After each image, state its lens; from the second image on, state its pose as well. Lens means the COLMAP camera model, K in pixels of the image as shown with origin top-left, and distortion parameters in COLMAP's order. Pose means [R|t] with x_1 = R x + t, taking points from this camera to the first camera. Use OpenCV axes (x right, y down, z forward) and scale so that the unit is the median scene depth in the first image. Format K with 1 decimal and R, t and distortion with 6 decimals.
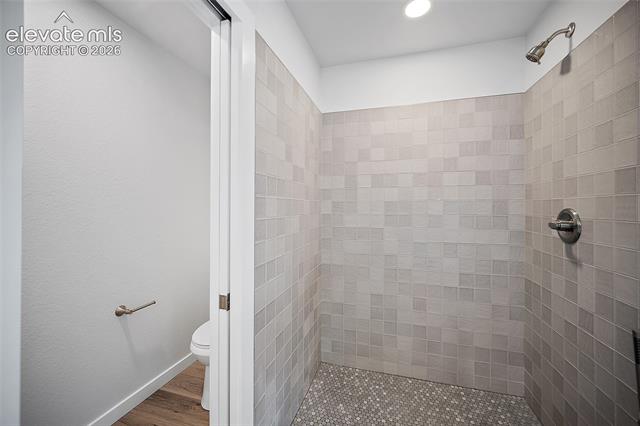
lens RADIAL K [[258.4, 0, 320.5], [0, 258.4, 207.1], [0, 0, 1]] dist [0.001015, 0.000107]
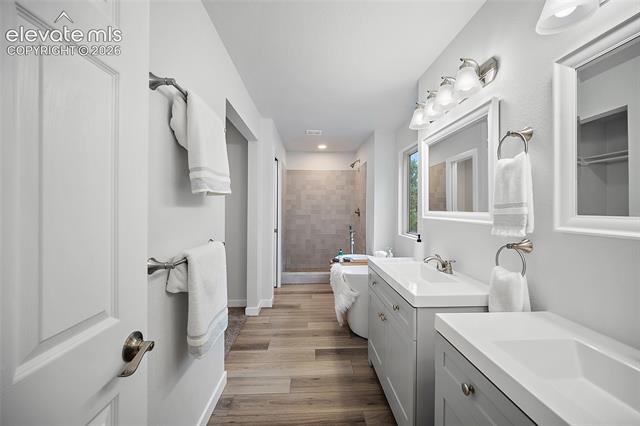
lens RADIAL K [[258.4, 0, 320.5], [0, 258.4, 207.1], [0, 0, 1]] dist [0.001015, 0.000107]
pose [[0.947988, 0.000800, 0.318304, -0.532953], [-0.002637, 0.999982, 0.005339, -0.014010], [-0.318294, -0.005901, 0.947974, -1.636700]]
